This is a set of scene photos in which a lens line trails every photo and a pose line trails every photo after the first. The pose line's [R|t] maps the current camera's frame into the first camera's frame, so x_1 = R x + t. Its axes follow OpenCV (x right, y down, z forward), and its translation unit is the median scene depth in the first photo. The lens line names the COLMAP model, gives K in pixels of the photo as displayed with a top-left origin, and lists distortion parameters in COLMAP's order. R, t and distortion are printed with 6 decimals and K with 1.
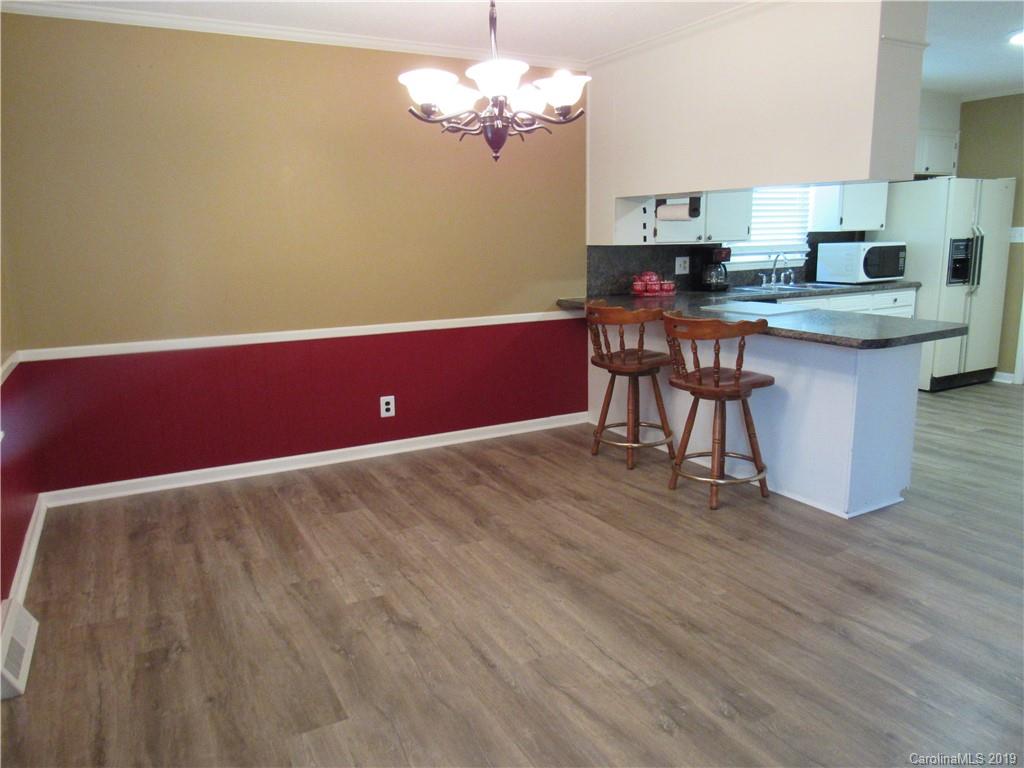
lens RADIAL K [[726.9, 0, 519.1], [0, 726.9, 387.8], [0, 0, 1]] dist [-0.027067, 0.008686]
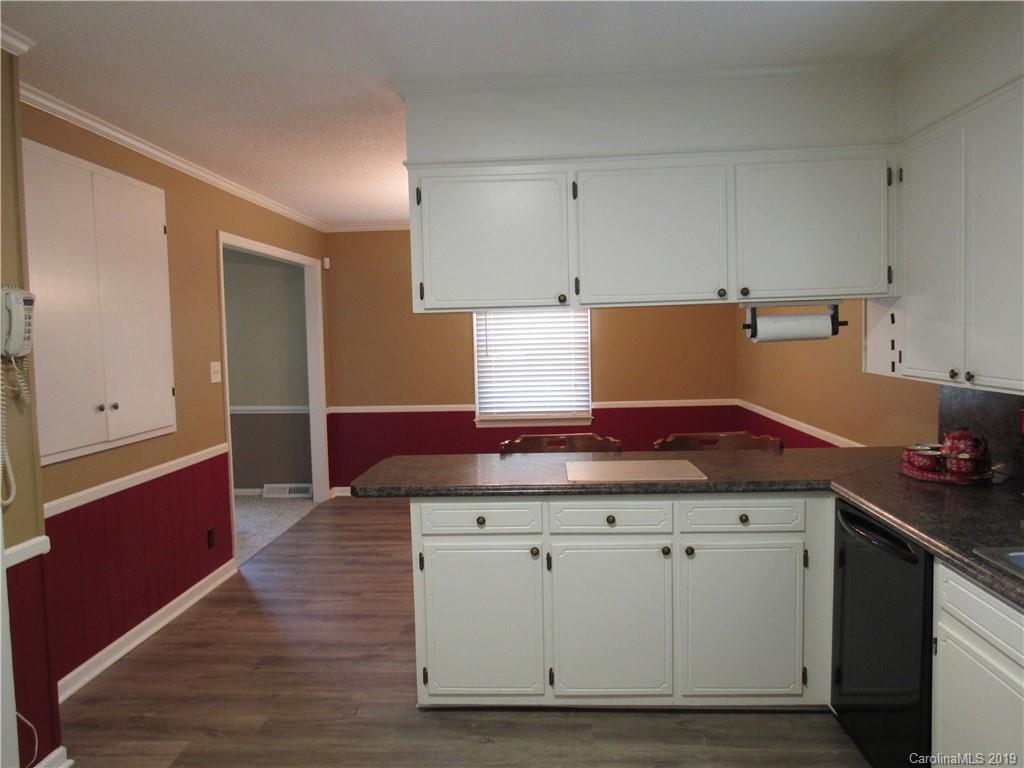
lens RADIAL K [[726.9, 0, 515.0], [0, 726.9, 382.4], [0, 0, 1]] dist [-0.027067, 0.008686]
pose [[-0.523835, 0.088737, -0.847185, 1.003483], [-0.139552, 0.972182, 0.188118, -0.317033], [0.840311, 0.216769, -0.496880, 1.265769]]
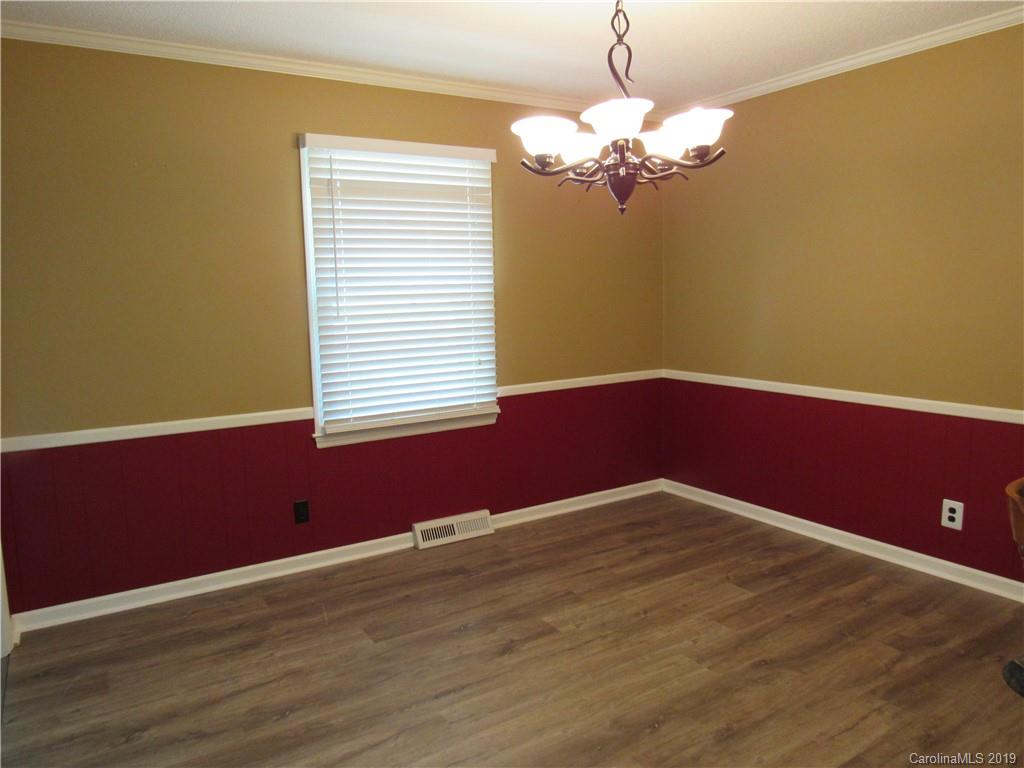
lens RADIAL K [[726.9, 0, 513.4], [0, 726.9, 384.4], [0, 0, 1]] dist [-0.027067, 0.008686]
pose [[0.056943, 0.144771, -0.987825, 0.561090], [-0.177542, 0.975129, 0.132676, -0.136826], [0.982464, 0.167826, 0.081230, 0.546418]]
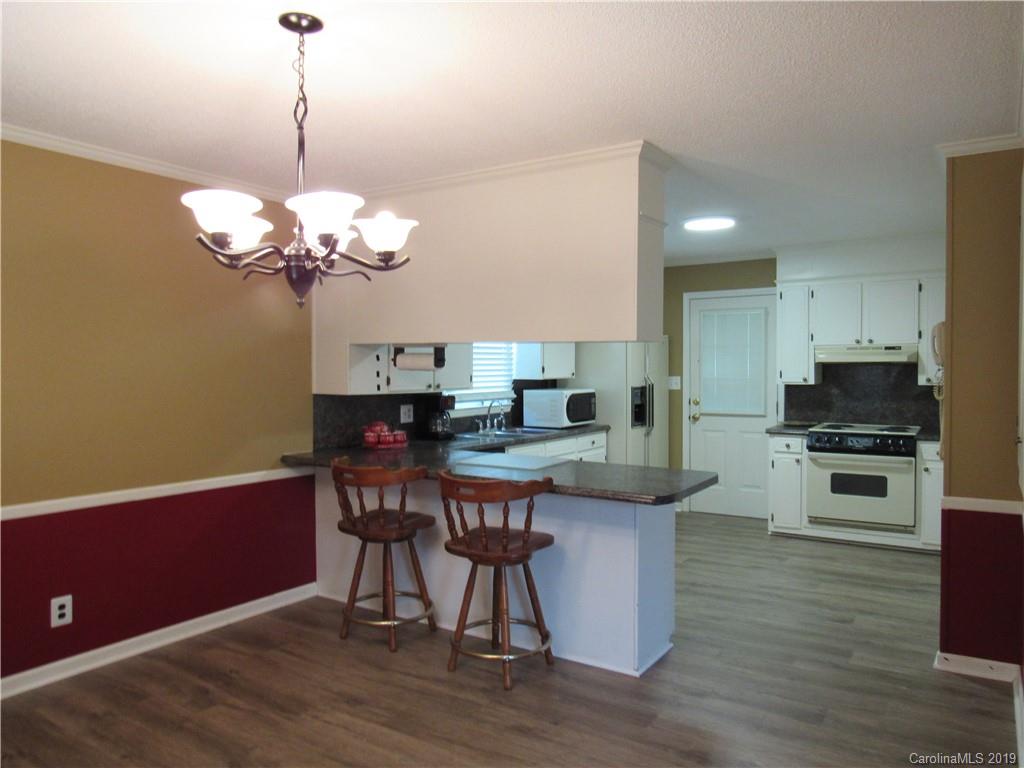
lens RADIAL K [[726.9, 0, 513.2], [0, 726.9, 393.5], [0, 0, 1]] dist [-0.027067, 0.008686]
pose [[0.885610, 0.003661, 0.464414, -0.130049], [0.077093, 0.984937, -0.154776, -0.049359], [-0.457985, 0.172875, 0.871988, 0.134163]]
